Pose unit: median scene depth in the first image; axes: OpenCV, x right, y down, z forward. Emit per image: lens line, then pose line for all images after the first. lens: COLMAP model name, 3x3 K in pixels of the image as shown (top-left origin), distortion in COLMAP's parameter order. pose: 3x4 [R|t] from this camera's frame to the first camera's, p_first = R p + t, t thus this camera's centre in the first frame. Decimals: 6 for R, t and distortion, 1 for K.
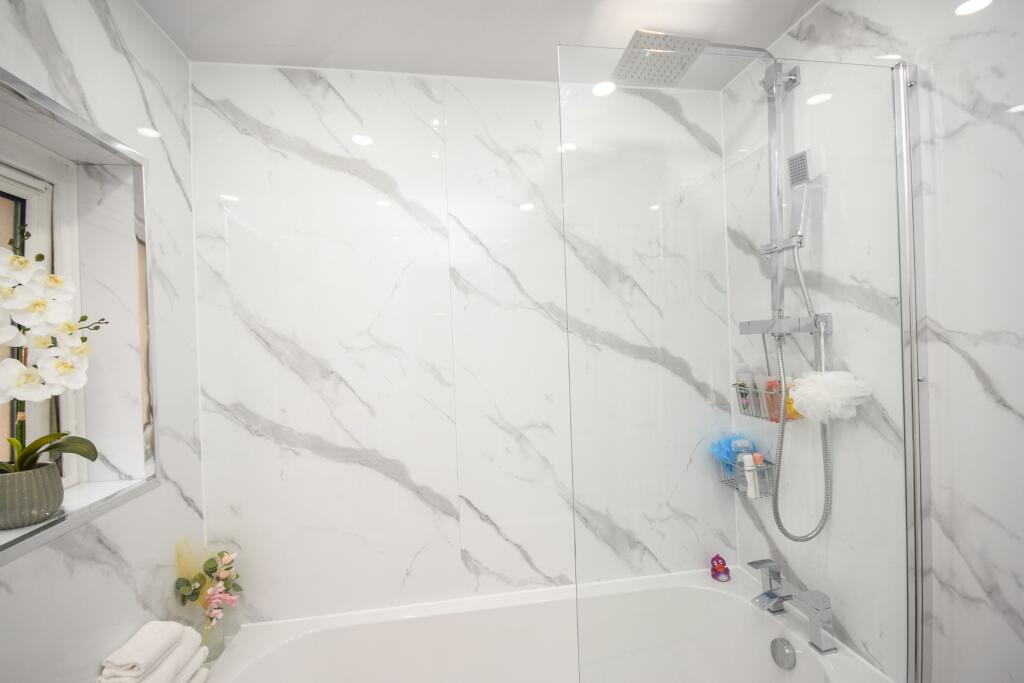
lens RADIAL K [[454.7, 0, 512.0], [0, 454.7, 341.5], [0, 0, 1]] dist [0.012067, -0.000565]
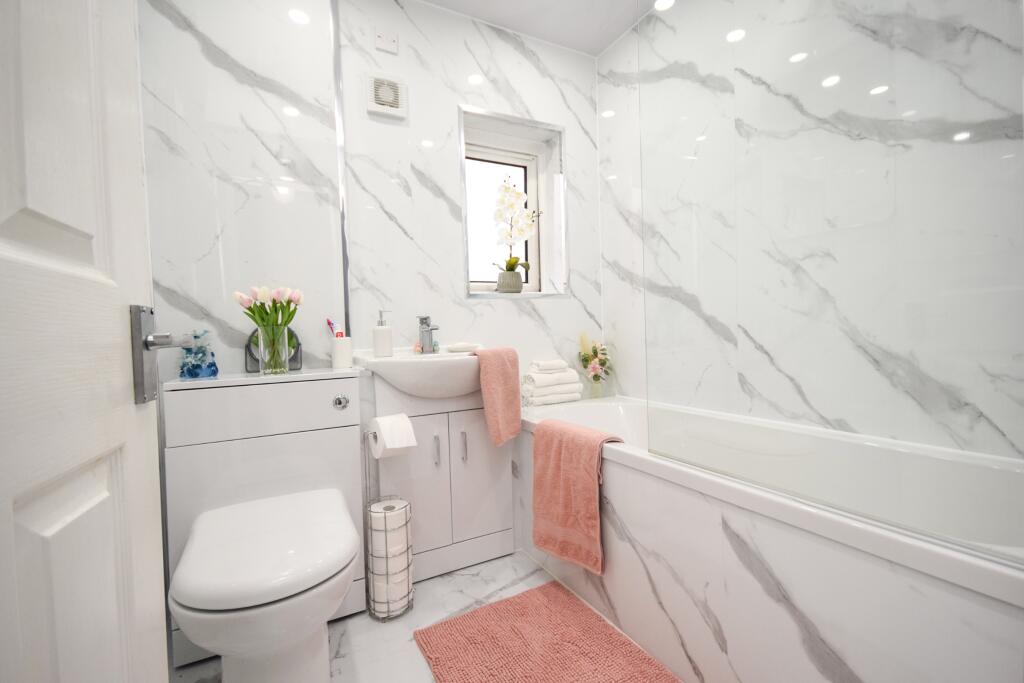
lens RADIAL K [[454.7, 0, 512.0], [0, 454.7, 341.5], [0, 0, 1]] dist [0.012067, -0.000565]
pose [[0.336645, 0.041299, -0.940726, 0.750951], [0.021176, 0.998453, 0.051411, 0.308352], [0.941394, -0.037229, 0.335249, 0.099960]]
